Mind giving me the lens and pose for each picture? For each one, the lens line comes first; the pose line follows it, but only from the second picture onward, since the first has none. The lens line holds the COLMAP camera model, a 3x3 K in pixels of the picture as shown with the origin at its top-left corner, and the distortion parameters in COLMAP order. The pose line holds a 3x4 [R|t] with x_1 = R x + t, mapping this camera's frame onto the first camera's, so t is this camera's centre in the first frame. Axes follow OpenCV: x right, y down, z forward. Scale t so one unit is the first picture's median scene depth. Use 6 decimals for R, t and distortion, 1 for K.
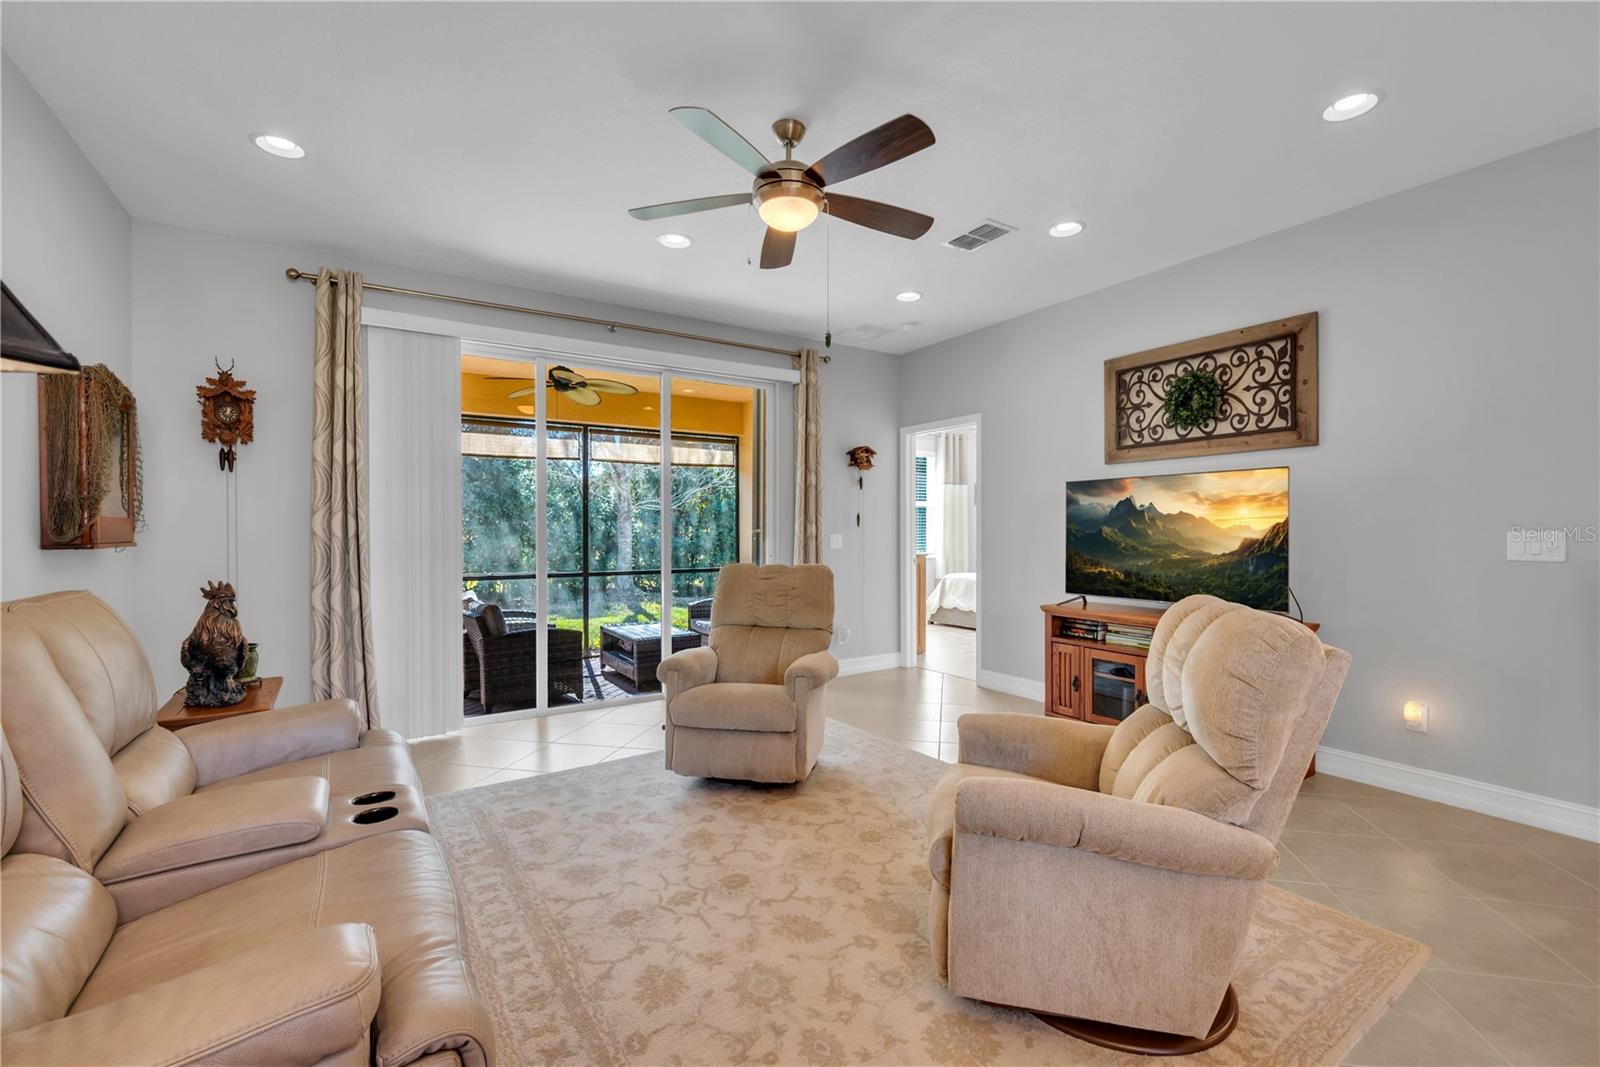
lens RADIAL K [[682.8, 0, 804.2], [0, 682.8, 533.3], [0, 0, 1]] dist [-0.012560, 0.000092]
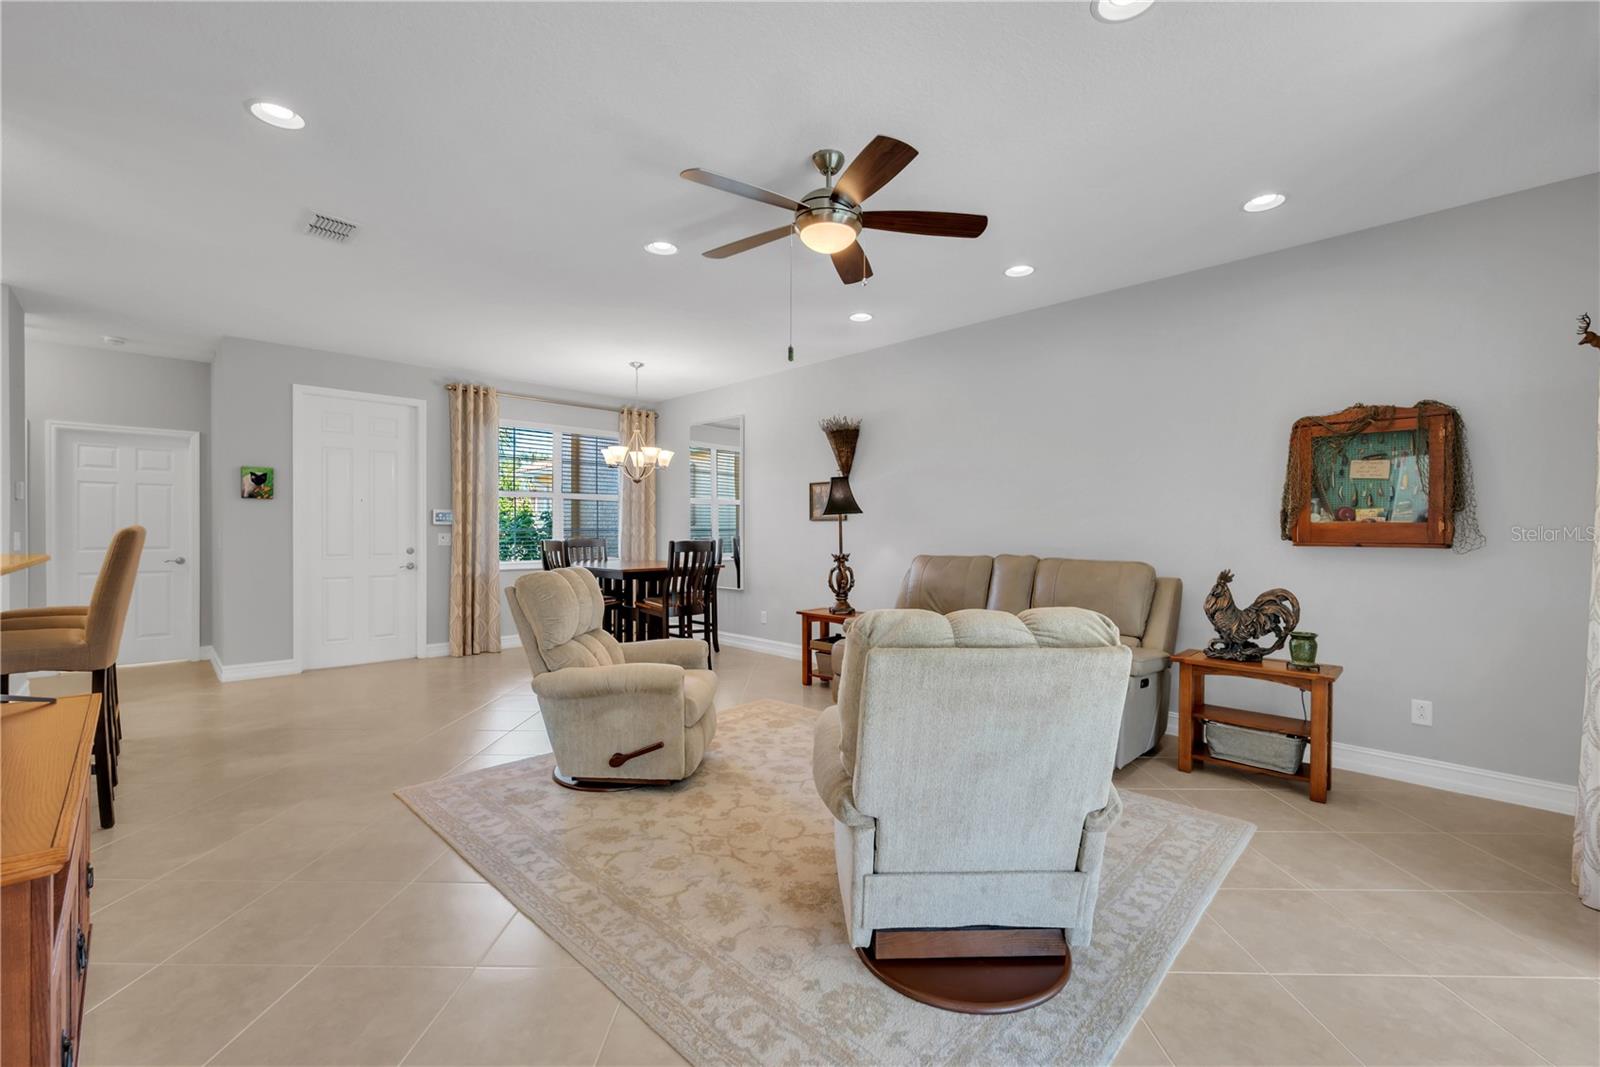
lens RADIAL K [[682.1, 0, 781.1], [0, 682.1, 530.0], [0, 0, 1]] dist [-0.000088, -0.000035]
pose [[-0.984879, -0.002576, -0.173224, 0.168338], [-0.002116, 0.999994, -0.002840, 0.000102], [0.173230, -0.002430, -0.984878, 1.482785]]
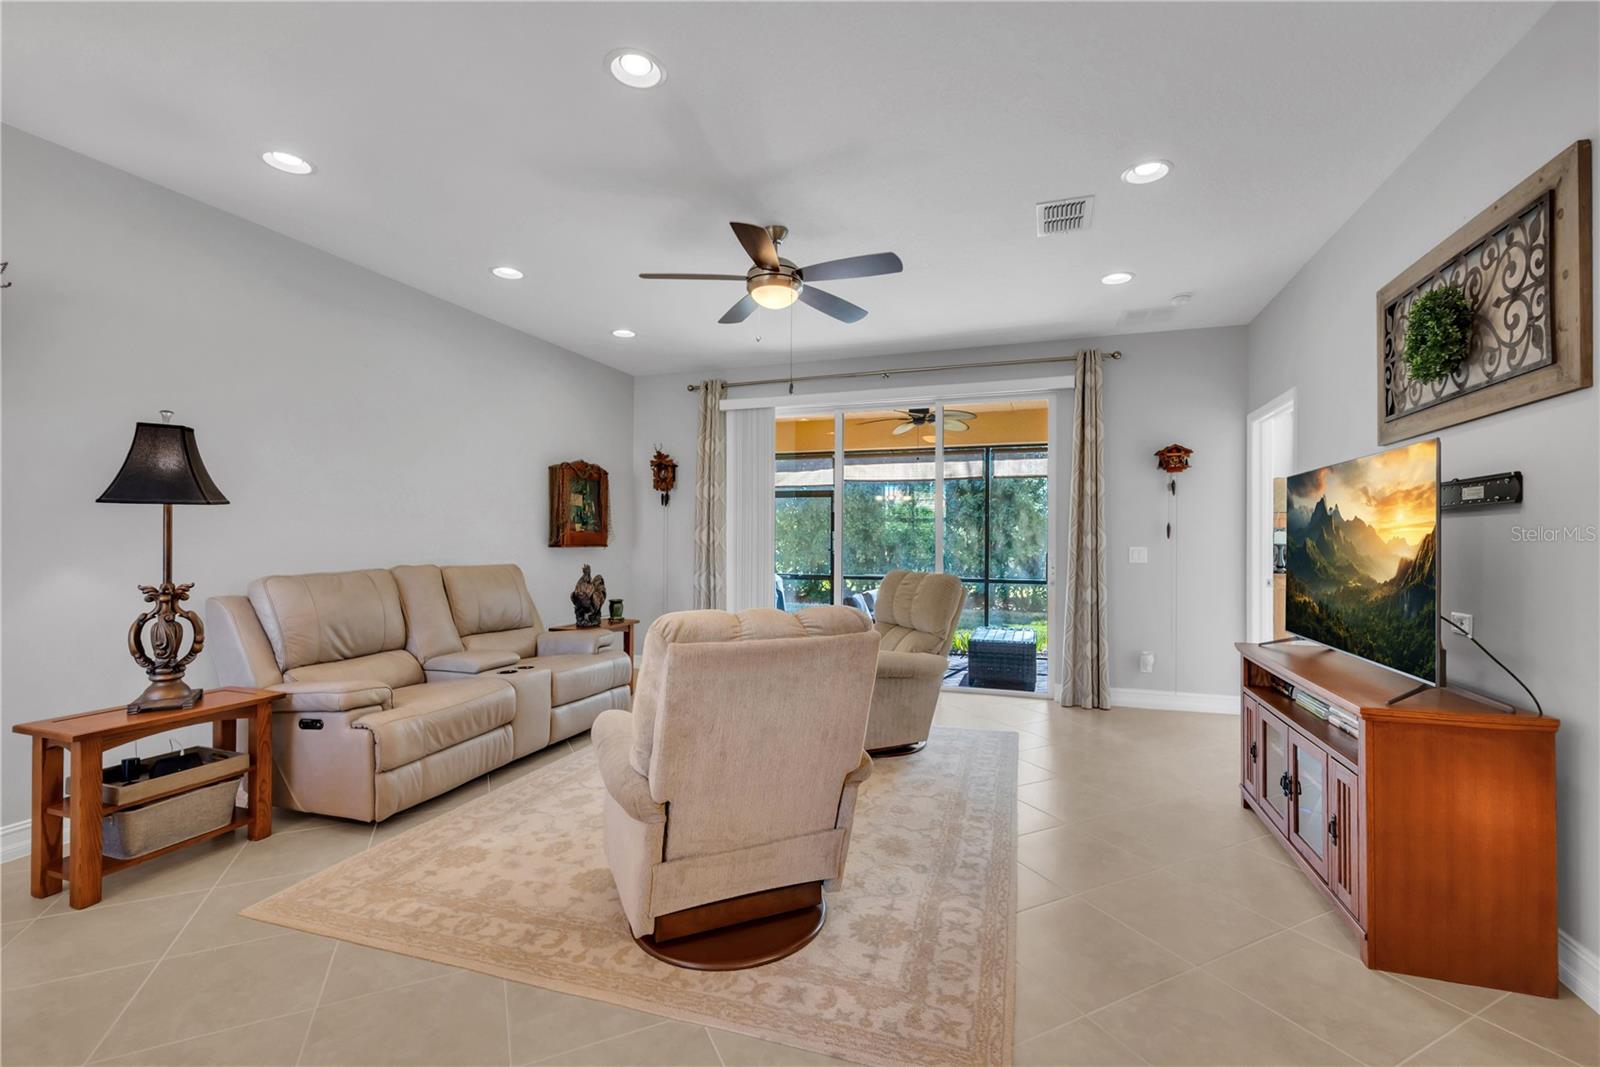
lens RADIAL K [[682.1, 0, 814.4], [0, 682.1, 537.3], [0, 0, 1]] dist [0.000352, 0.000252]
pose [[0.625570, 0.001541, -0.780166, 0.752443], [-0.009475, 0.999939, -0.005622, -0.003835], [0.780110, 0.010909, 0.625547, 0.182386]]
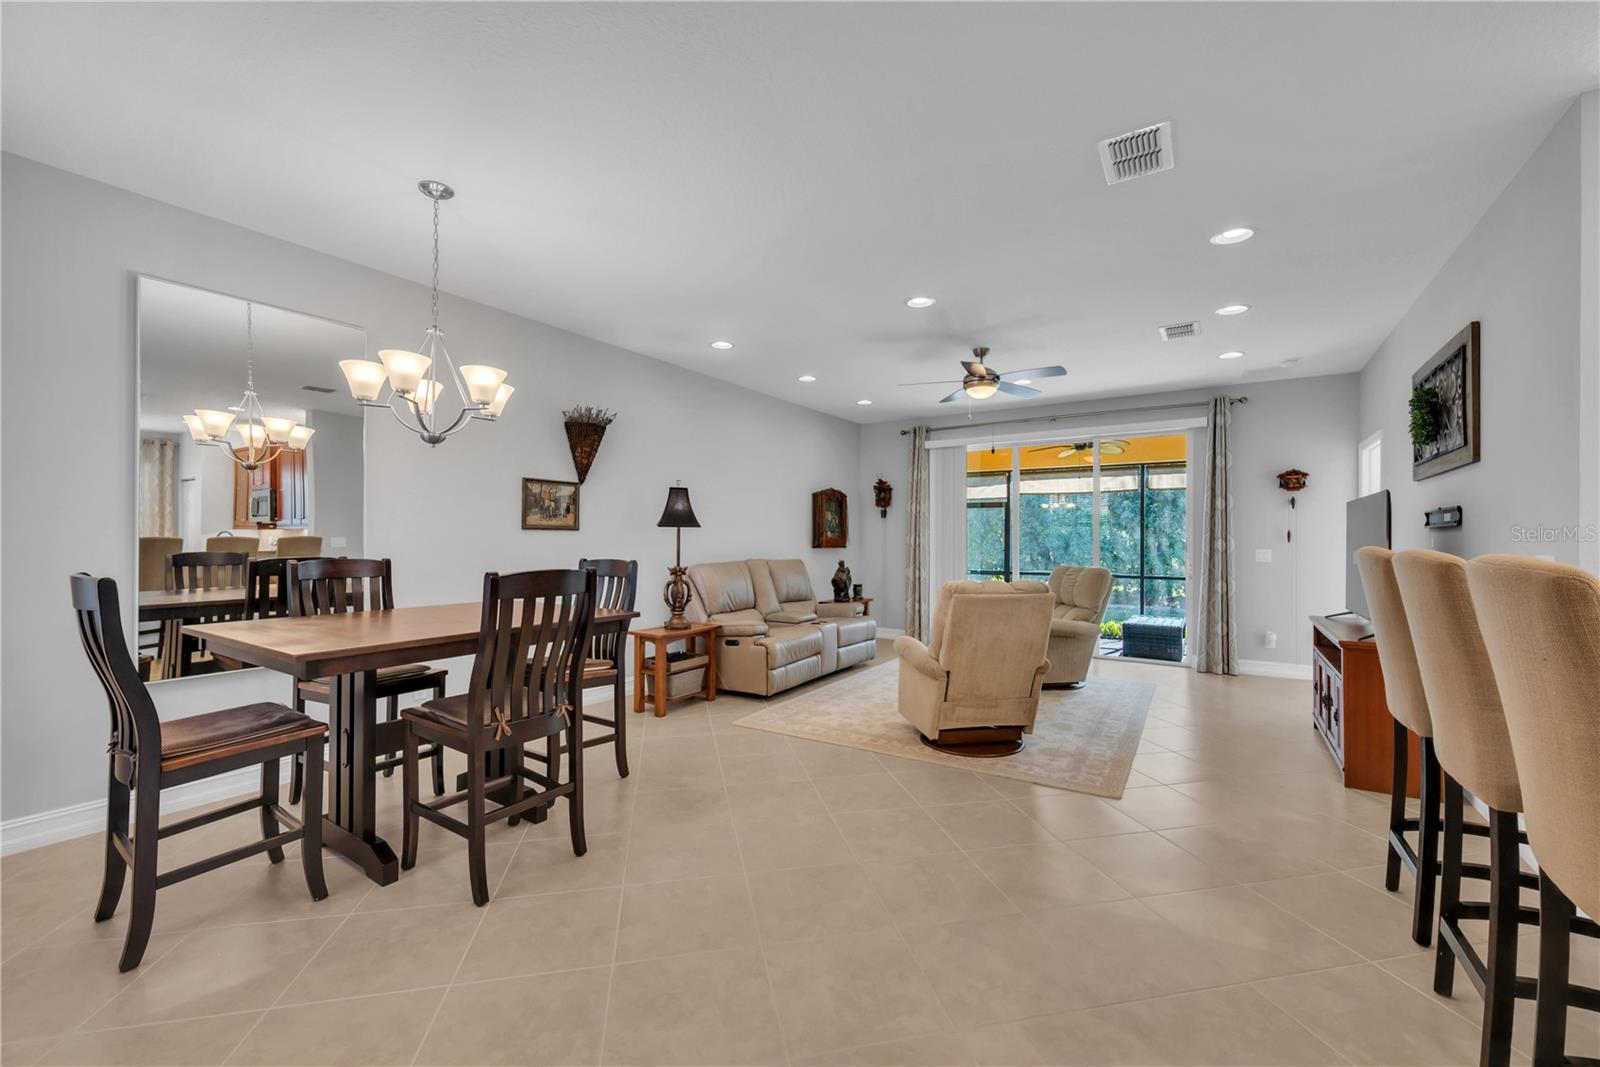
lens RADIAL K [[650.9, 0, 818.8], [0, 650.9, 536.0], [0, 0, 1]] dist [0.001516, 0.000134]
pose [[0.427099, -0.001436, -0.904204, 1.121656], [-0.009964, 0.999931, -0.006295, -0.010941], [0.904150, 0.011698, 0.427055, -0.203622]]
